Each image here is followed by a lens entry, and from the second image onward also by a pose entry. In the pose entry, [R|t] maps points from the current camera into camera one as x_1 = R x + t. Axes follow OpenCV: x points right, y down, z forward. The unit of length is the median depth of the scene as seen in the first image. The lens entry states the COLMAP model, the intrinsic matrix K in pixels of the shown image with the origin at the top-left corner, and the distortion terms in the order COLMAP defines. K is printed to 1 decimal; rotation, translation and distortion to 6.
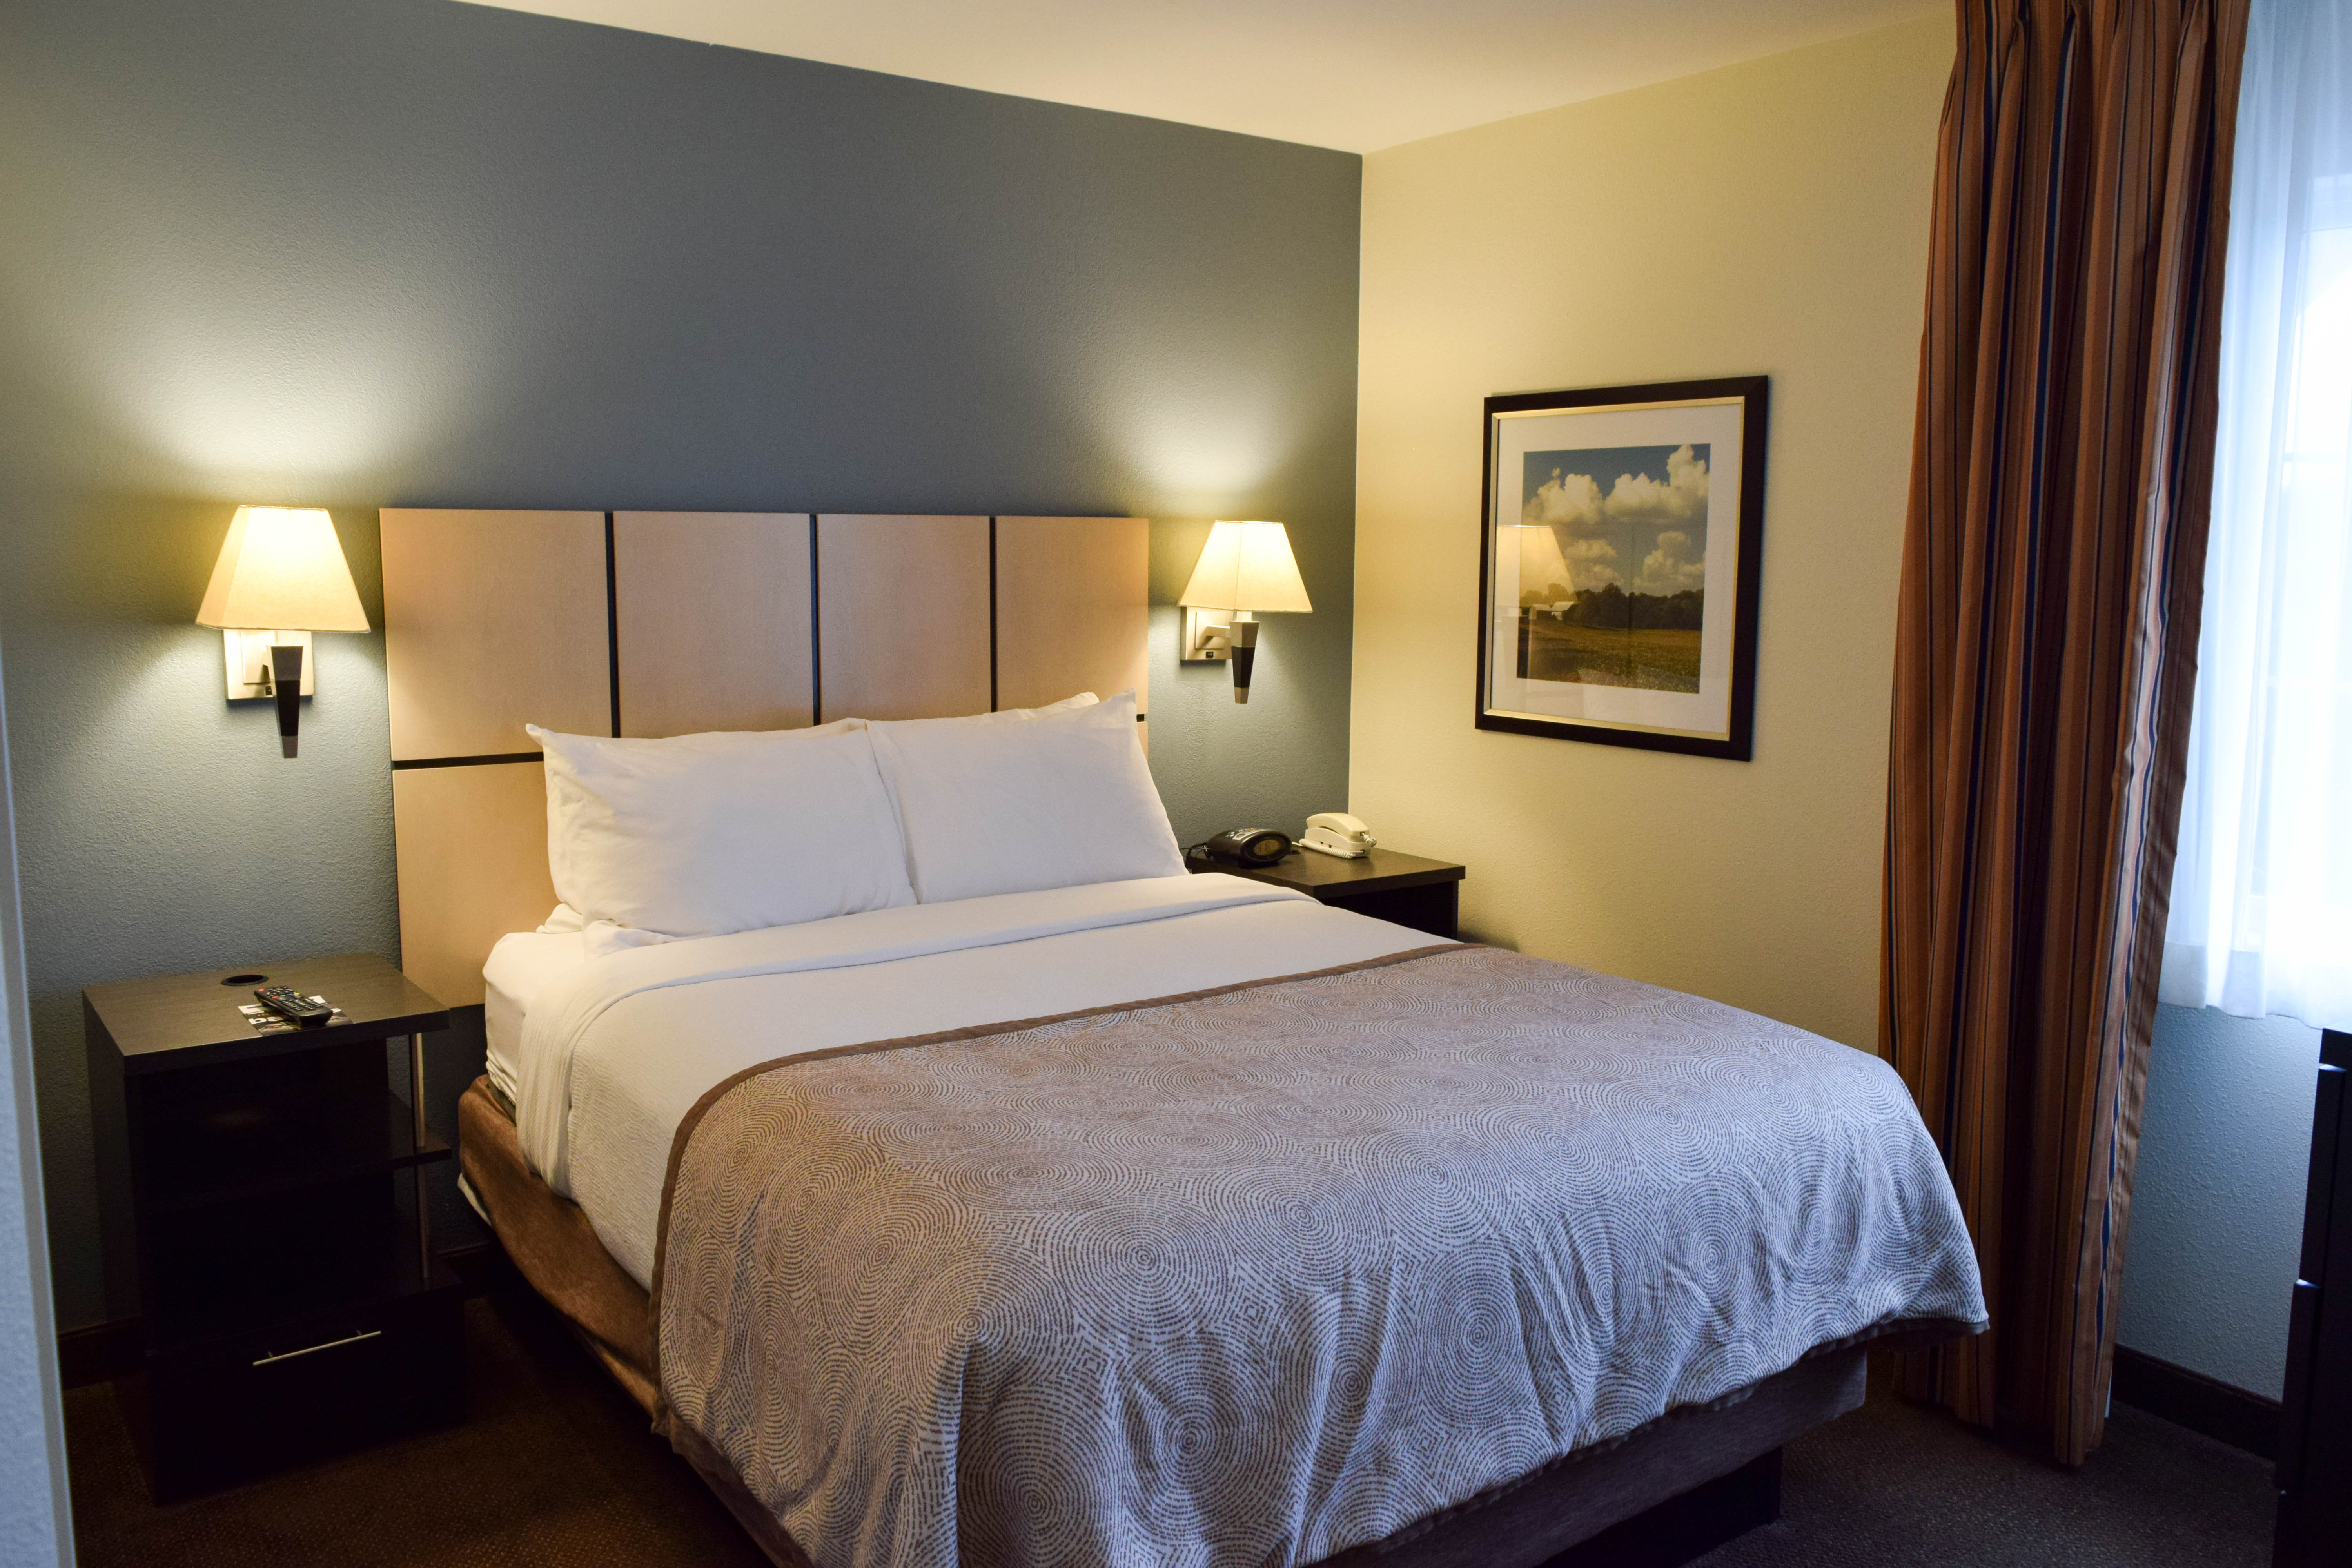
lens RADIAL K [[1999.9, 0, 1184.3], [0, 1999.9, 768.6], [0, 0, 1]] dist [0.010883, 0.000785]
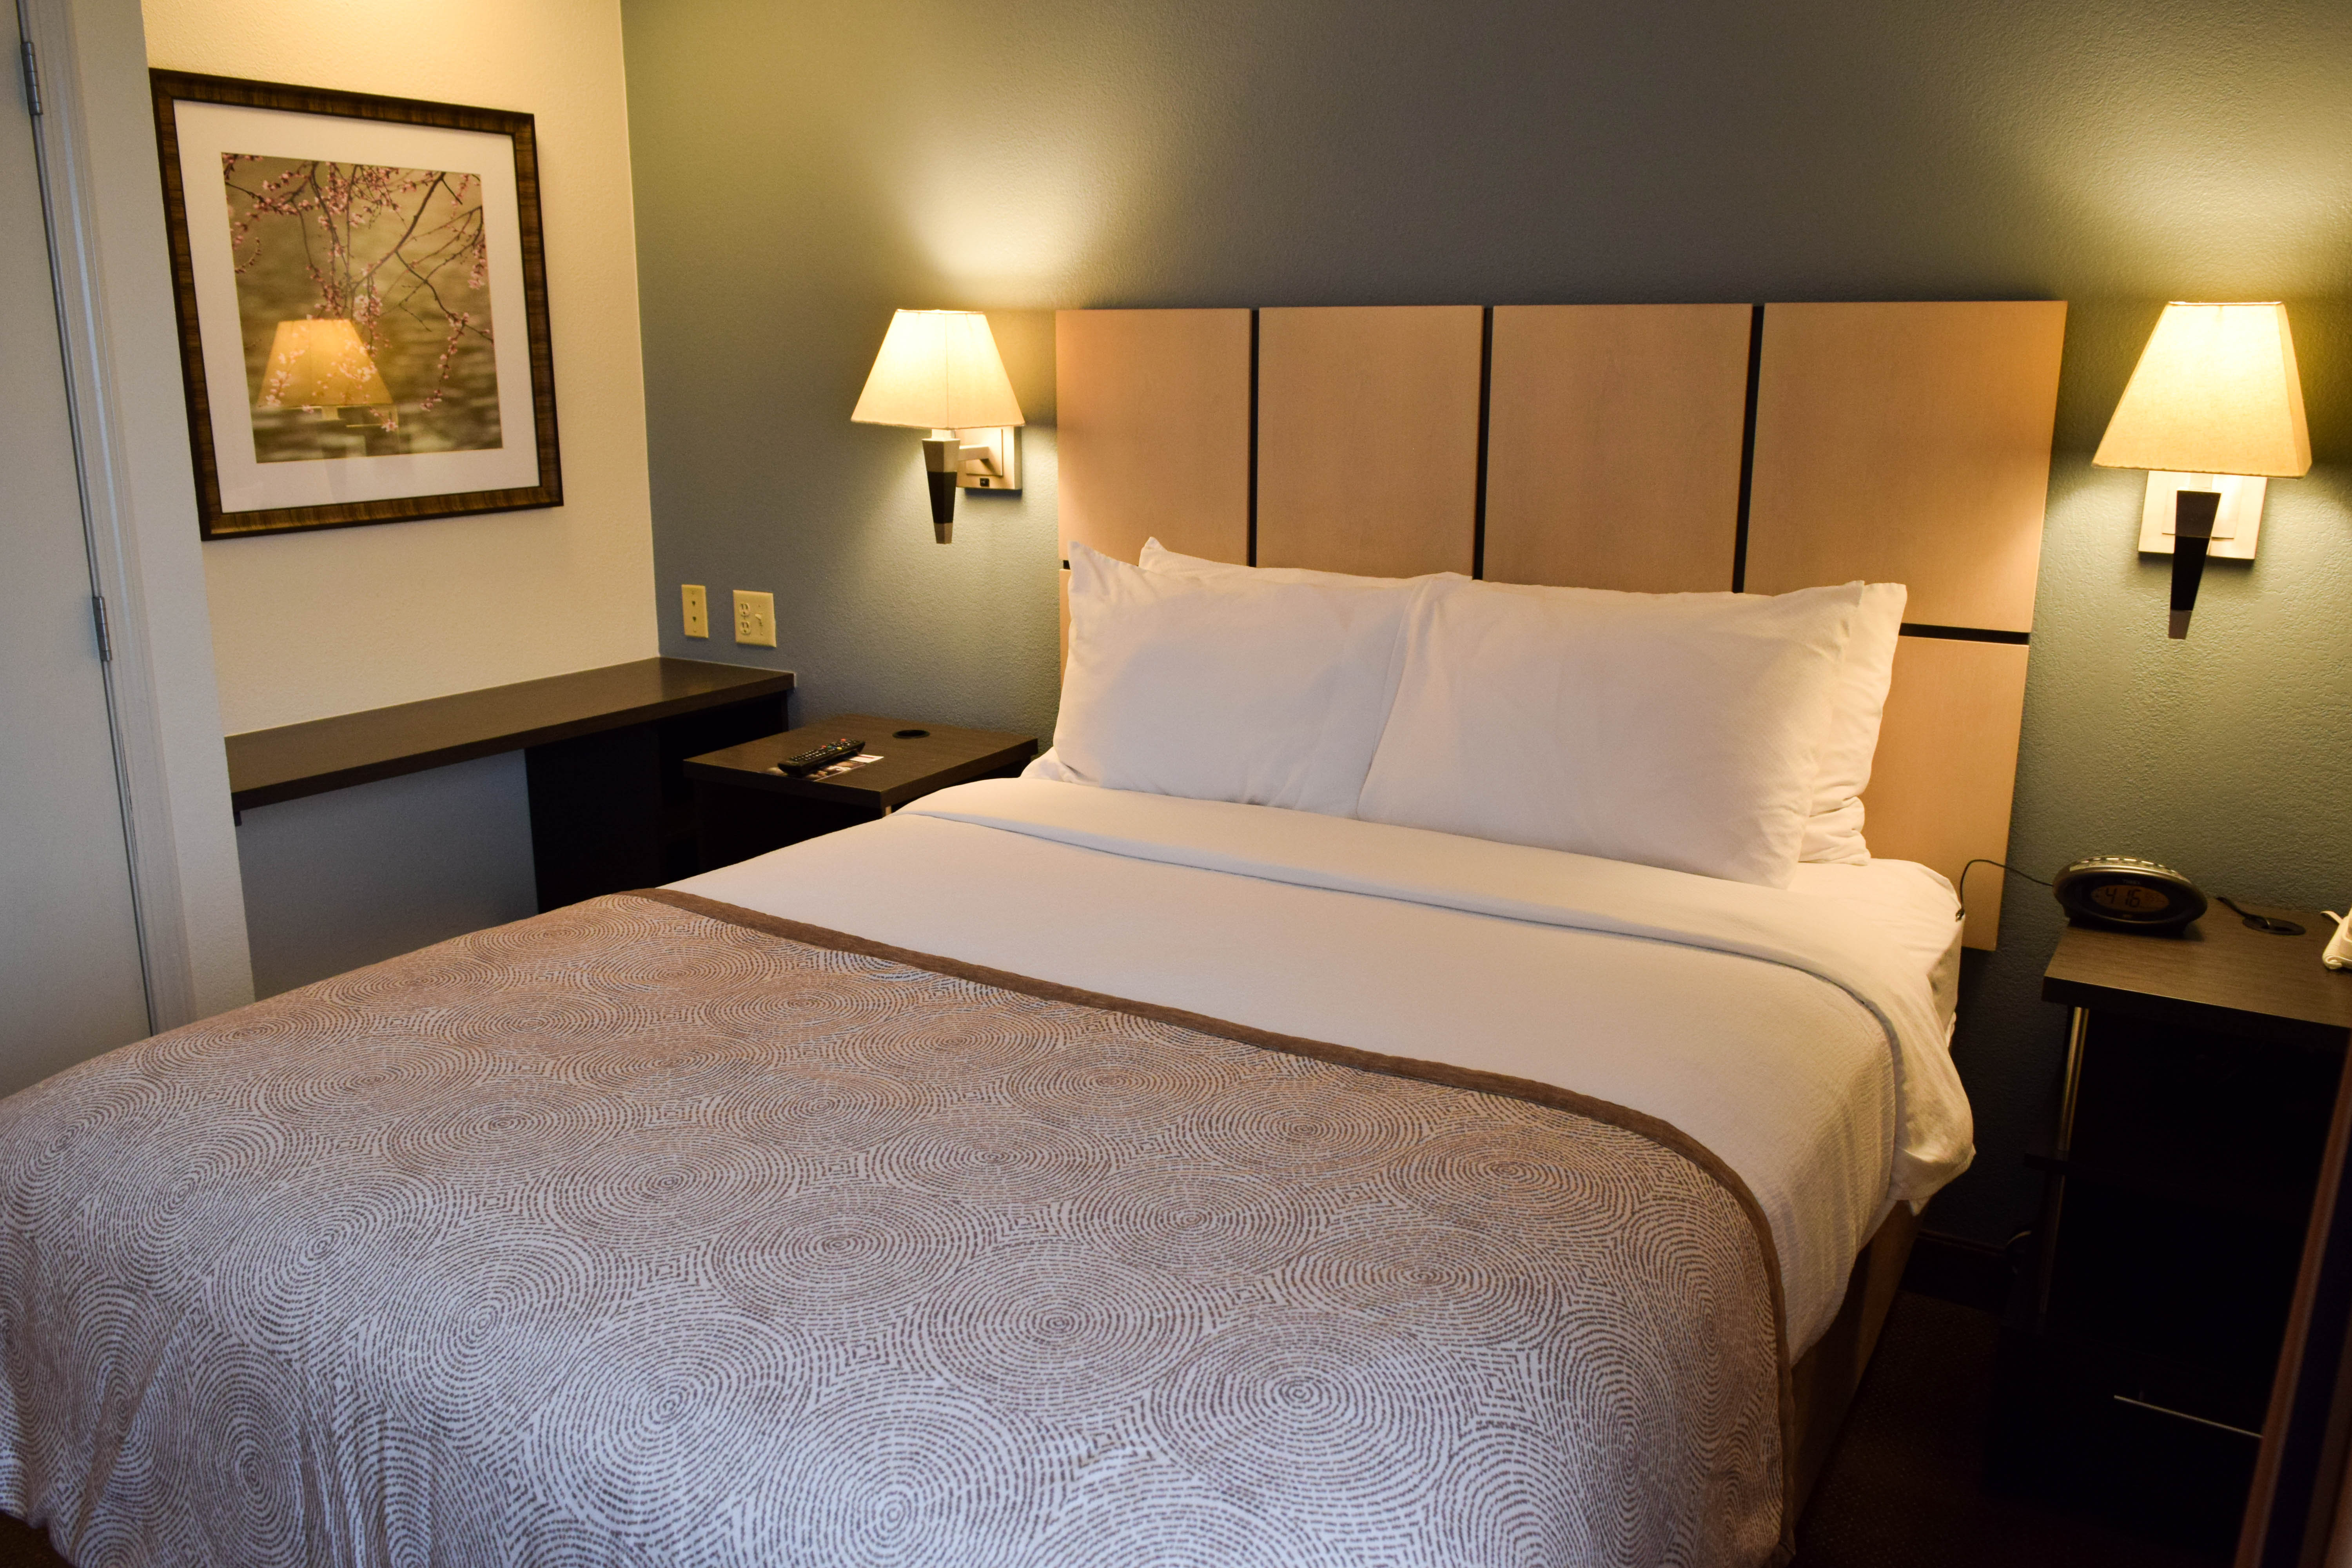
lens RADIAL K [[1830.3, 0, 986.2], [0, 1830.3, 786.9], [0, 0, 1]] dist [-0.009532, -0.000885]
pose [[0.323528, 0.214819, -0.921511, 0.660890], [-0.110238, 0.975813, 0.188775, -0.086436], [0.939775, 0.040511, 0.339384, 0.876364]]
